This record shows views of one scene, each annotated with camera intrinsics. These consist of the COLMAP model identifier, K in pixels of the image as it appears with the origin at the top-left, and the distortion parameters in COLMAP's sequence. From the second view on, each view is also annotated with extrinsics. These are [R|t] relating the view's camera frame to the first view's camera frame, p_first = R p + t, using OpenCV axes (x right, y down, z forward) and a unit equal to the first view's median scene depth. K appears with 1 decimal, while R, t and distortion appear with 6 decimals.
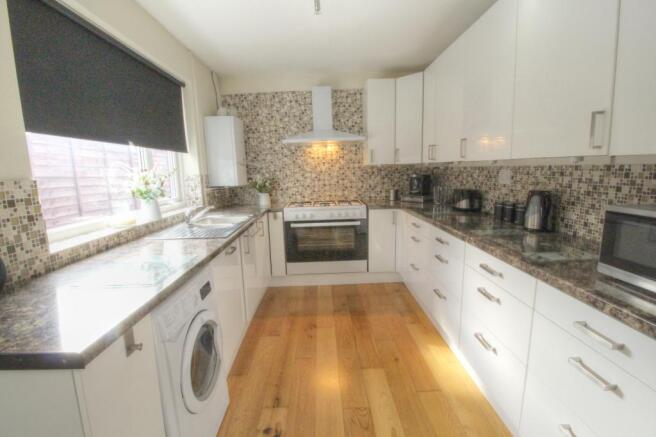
lens RADIAL K [[306.0, 0, 328.3], [0, 306.0, 219.0], [0, 0, 1]] dist [-0.020583, -0.000951]
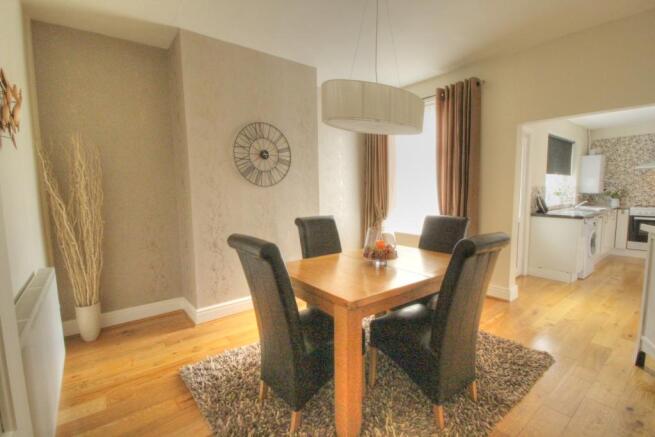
lens RADIAL K [[305.5, 0, 327.8], [0, 305.5, 219.8], [0, 0, 1]] dist [-0.020583, -0.000951]
pose [[0.590733, 0.103074, -0.800257, 0.173087], [-0.125789, 0.991445, 0.034844, 0.165139], [0.797002, 0.080080, 0.598644, -1.166095]]
